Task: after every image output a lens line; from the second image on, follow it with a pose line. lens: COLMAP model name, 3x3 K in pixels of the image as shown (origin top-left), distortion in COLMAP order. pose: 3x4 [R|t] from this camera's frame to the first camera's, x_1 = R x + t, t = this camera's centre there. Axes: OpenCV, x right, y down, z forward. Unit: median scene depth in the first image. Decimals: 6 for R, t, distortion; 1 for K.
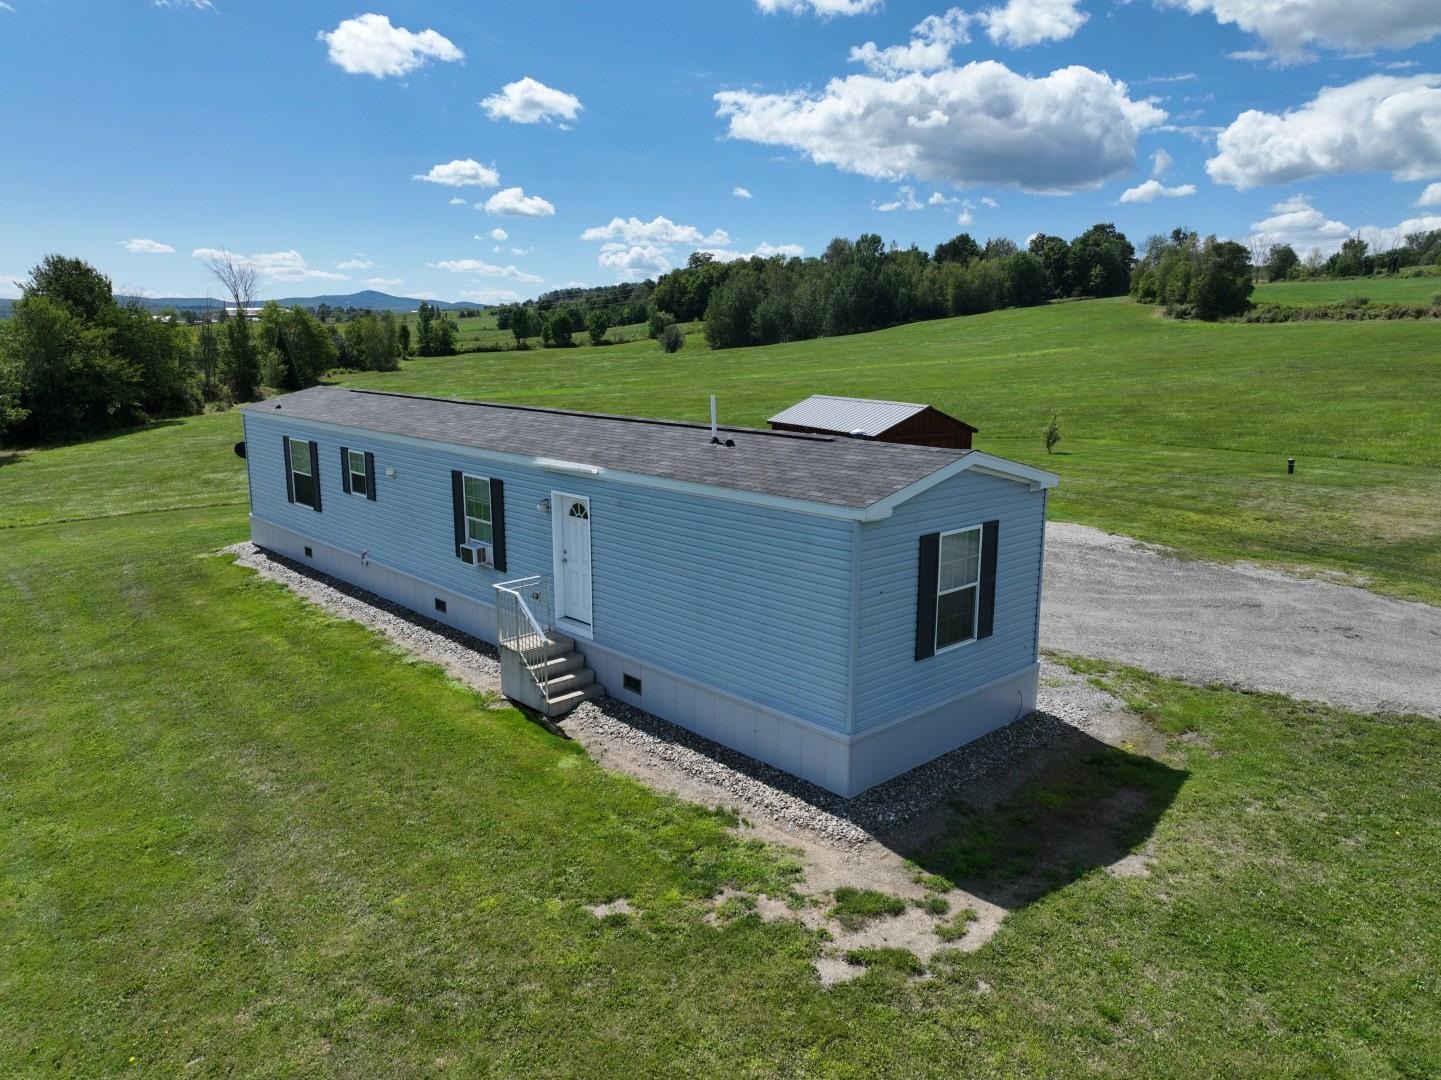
lens RADIAL K [[1012.1, 0, 720.5], [0, 1012.1, 532.0], [0, 0, 1]] dist [0.004729, -0.000328]
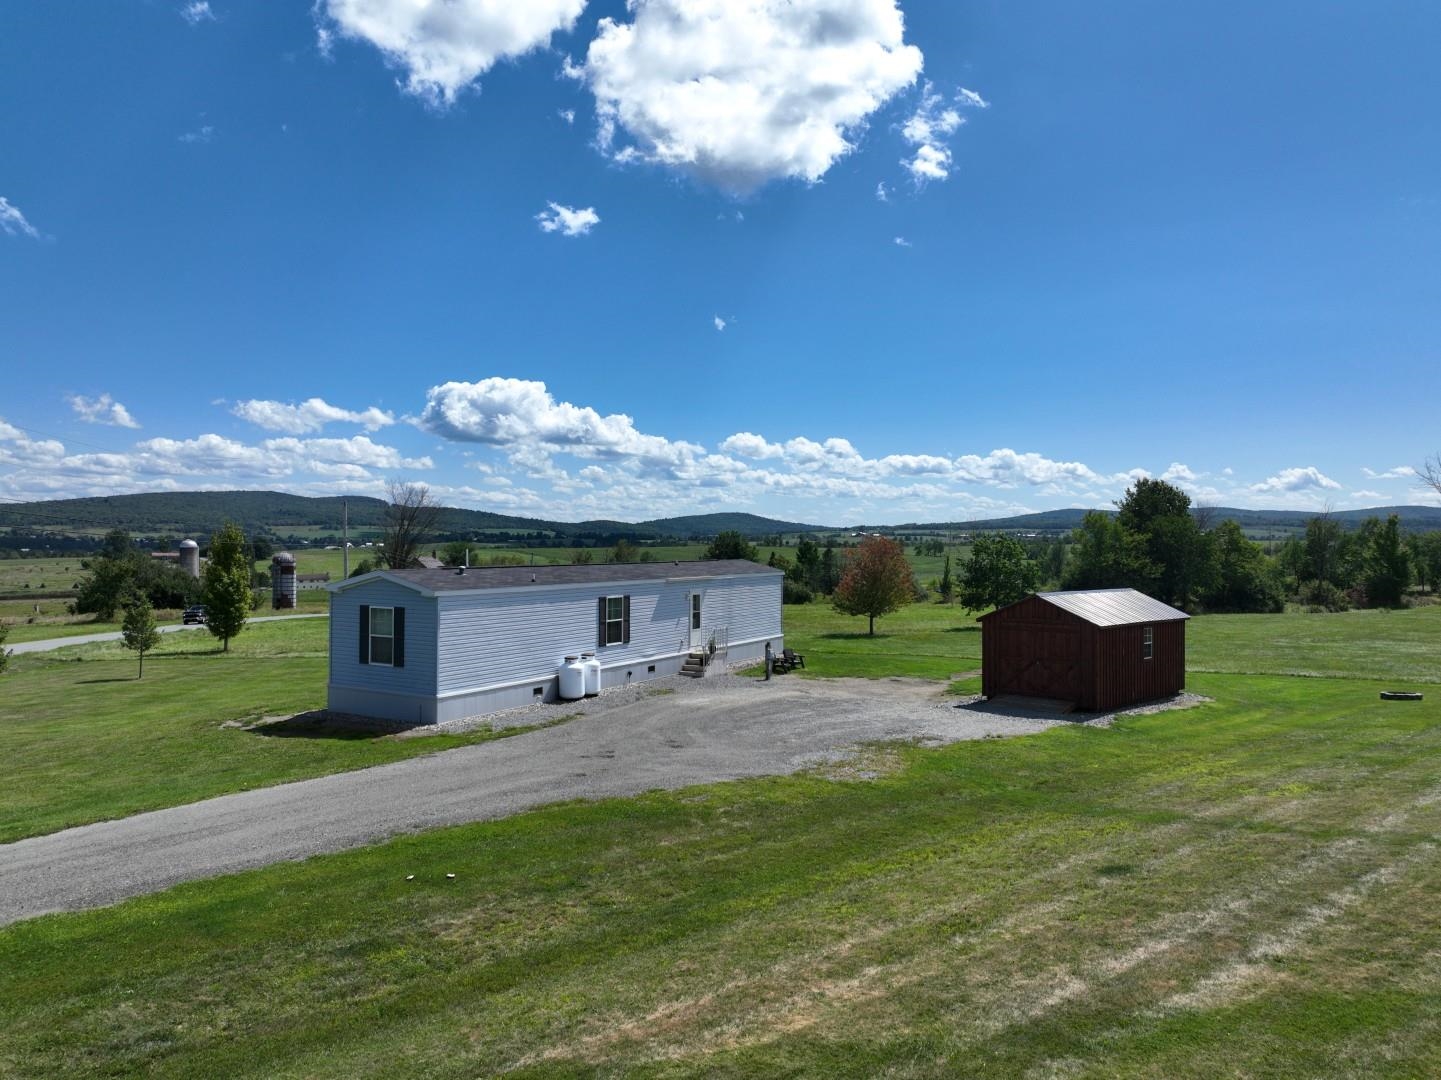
lens RADIAL K [[1012.1, 0, 720.5], [0, 1012.1, 532.0], [0, 0, 1]] dist [0.004729, -0.000328]
pose [[0.295203, -0.012277, -0.955356, 0.143655], [-0.185570, 0.980139, -0.069936, -0.008127], [0.937240, 0.197930, 0.287062, 0.059610]]
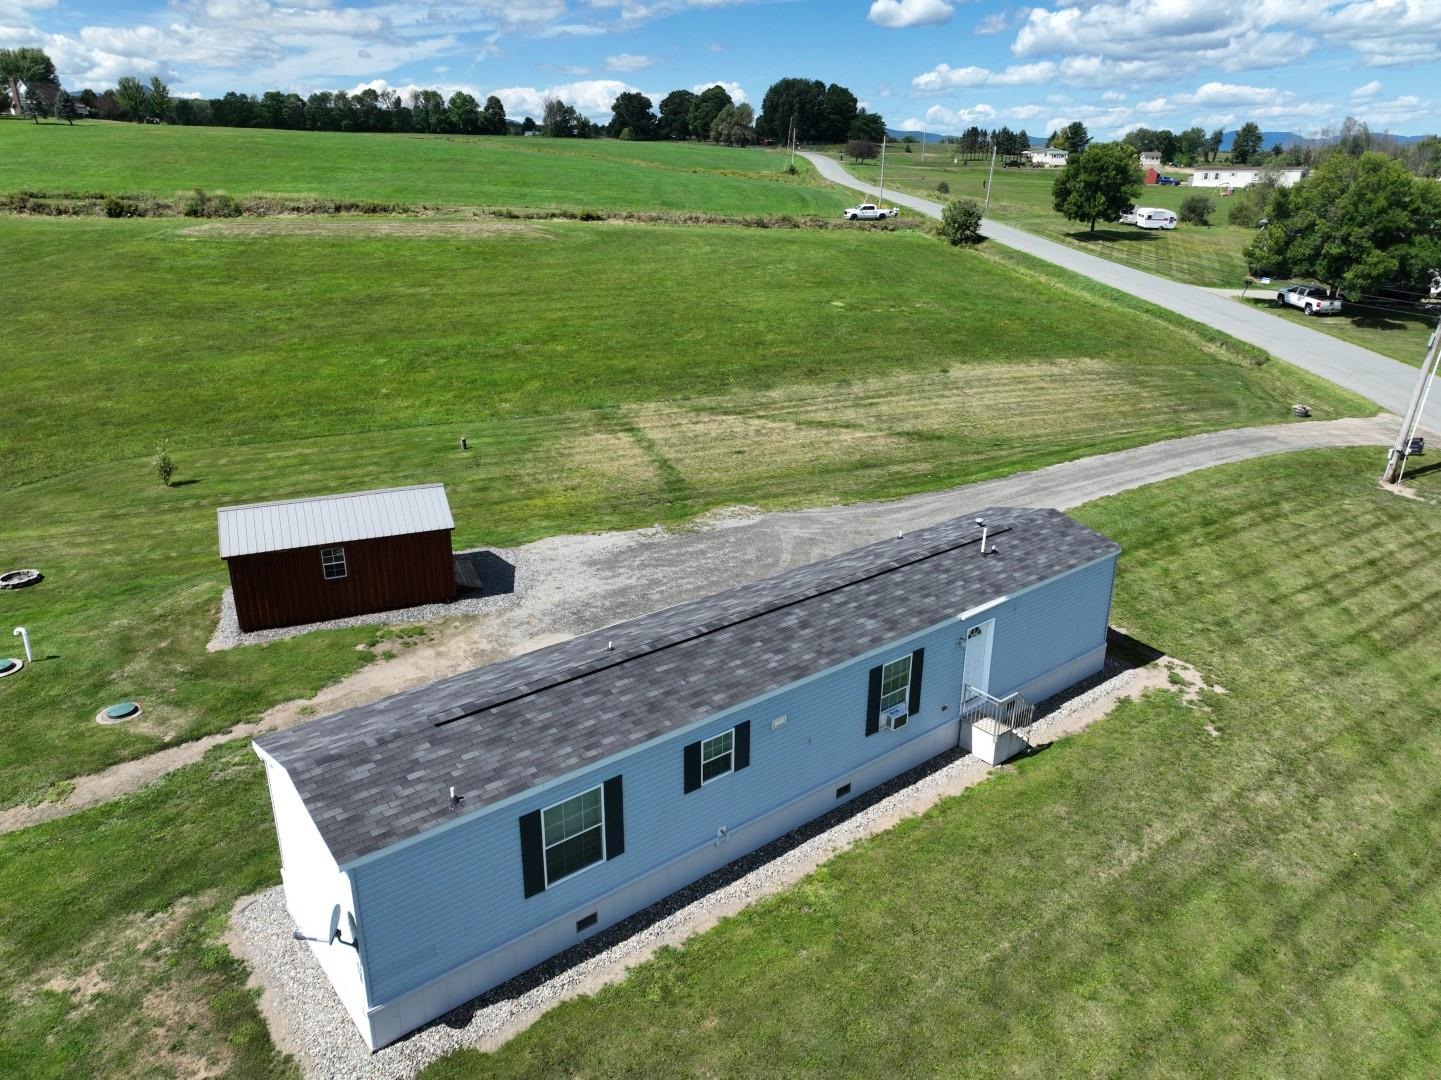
lens RADIAL K [[1015.3, 0, 720.0], [0, 1015.3, 535.9], [0, 0, 1]] dist [-0.004458, 0.023735]
pose [[0.067322, -0.343449, 0.936755, -0.107483], [0.185047, 0.926894, 0.326535, -0.050280], [-0.980421, 0.151360, 0.125955, 0.082208]]
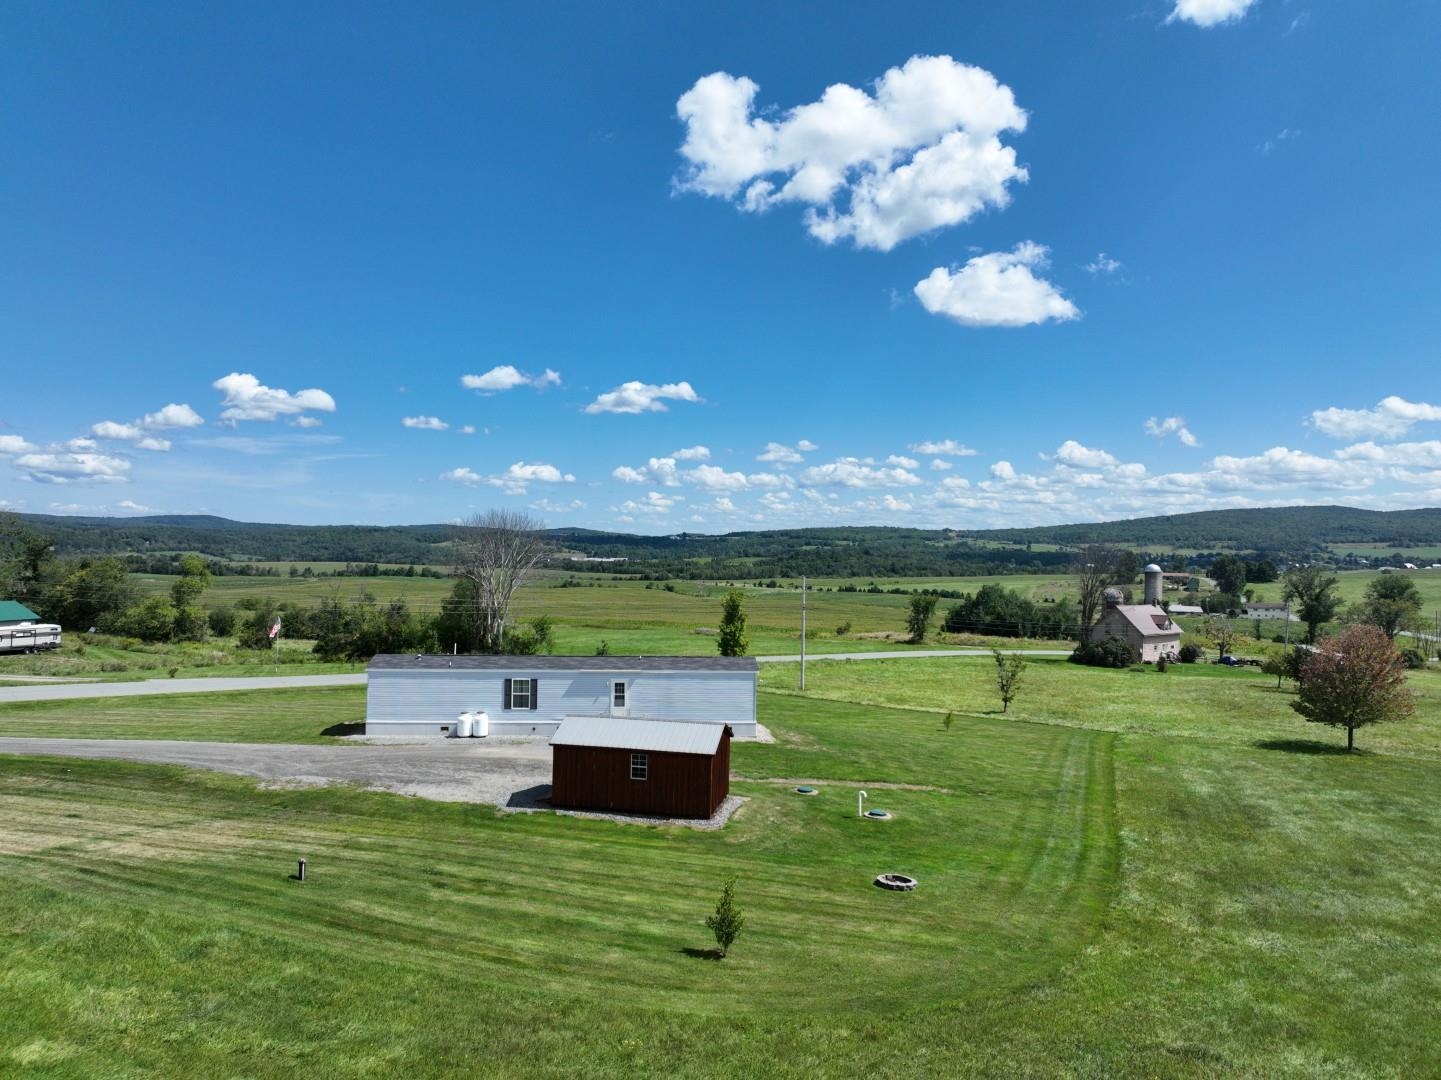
lens RADIAL K [[1012.1, 0, 720.5], [0, 1012.1, 532.0], [0, 0, 1]] dist [0.004729, -0.000328]
pose [[-0.624572, -0.025099, -0.780564, 0.153697], [-0.167191, 0.980608, 0.102247, -0.072238], [0.762861, 0.194364, -0.616657, 0.265054]]
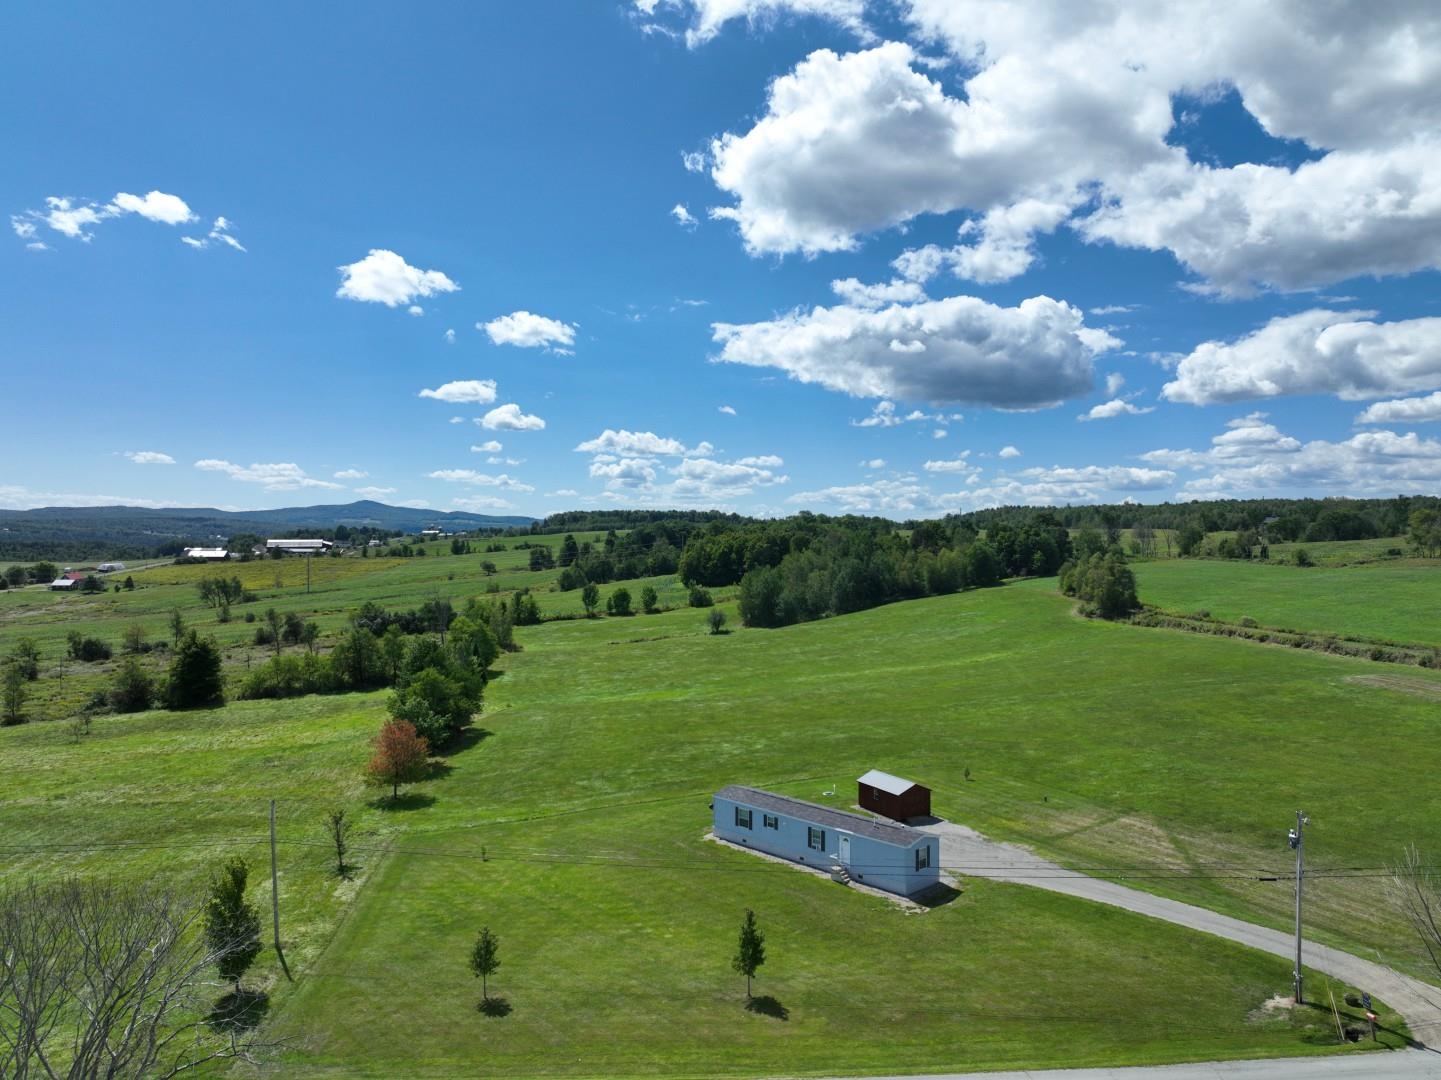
lens RADIAL K [[1012.1, 0, 720.5], [0, 1012.1, 532.0], [0, 0, 1]] dist [0.004729, -0.000328]
pose [[0.999883, -0.000205, 0.015297, -0.058520], [0.003235, 0.980132, -0.198320, -0.036456], [-0.014953, 0.198347, 0.980018, -0.291514]]
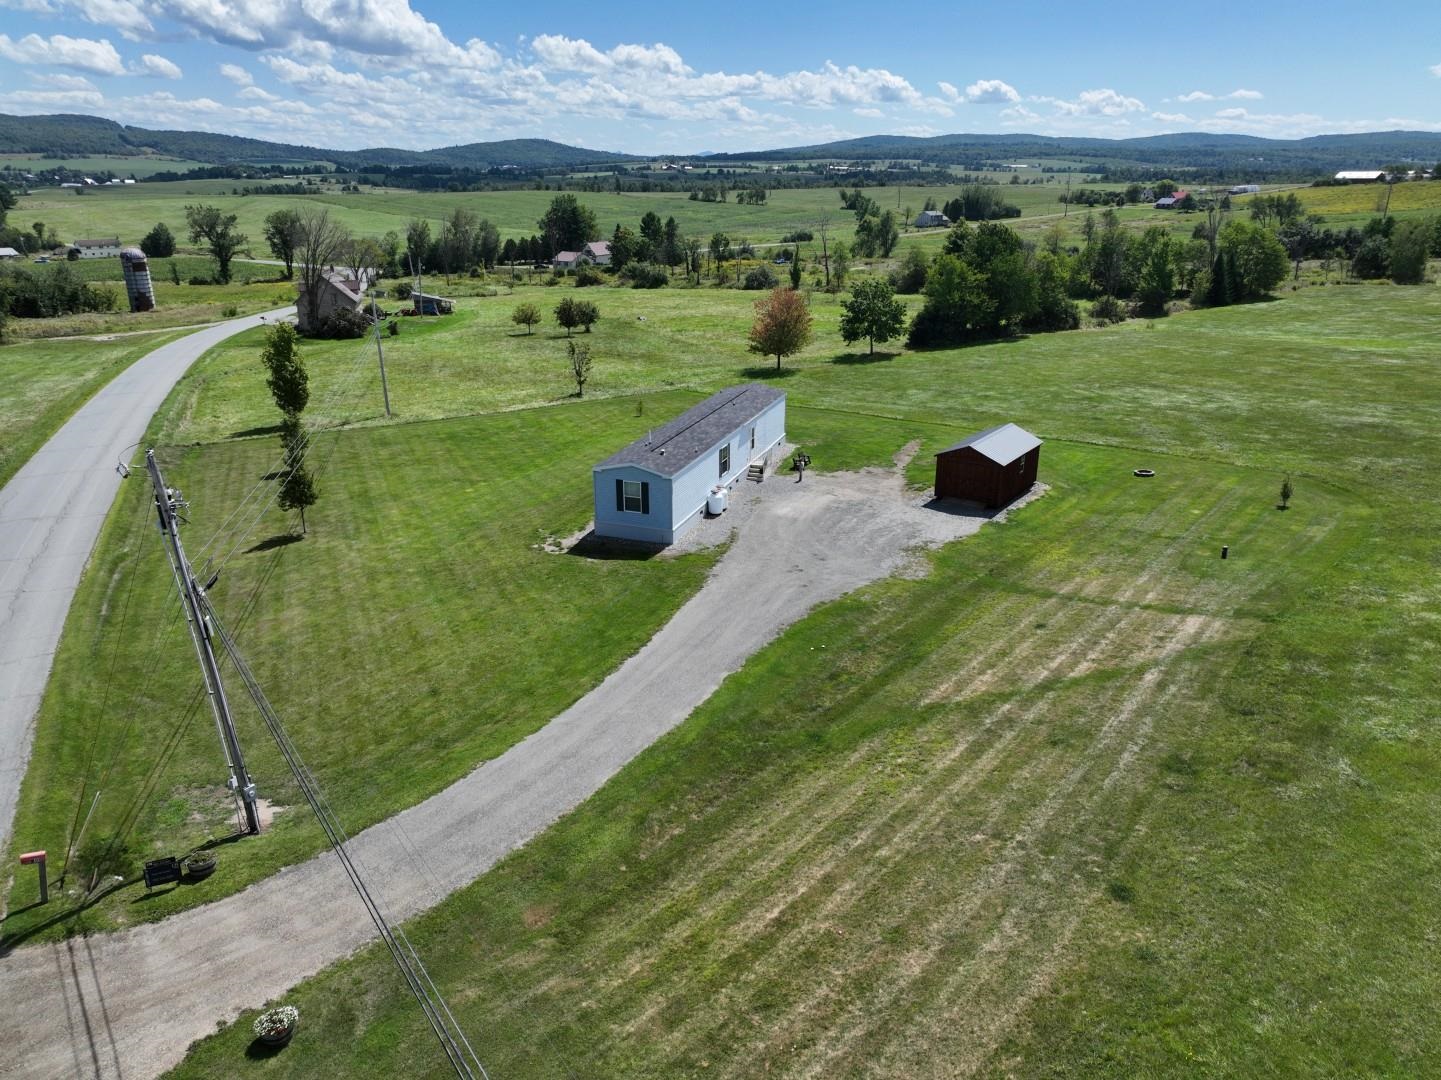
lens RADIAL K [[1015.3, 0, 720.0], [0, 1015.3, 535.9], [0, 0, 1]] dist [-0.004458, 0.023735]
pose [[0.468142, 0.296627, -0.832379, 0.210080], [-0.168712, 0.954650, 0.245314, -0.046167], [0.867398, 0.025590, 0.496957, -0.034619]]
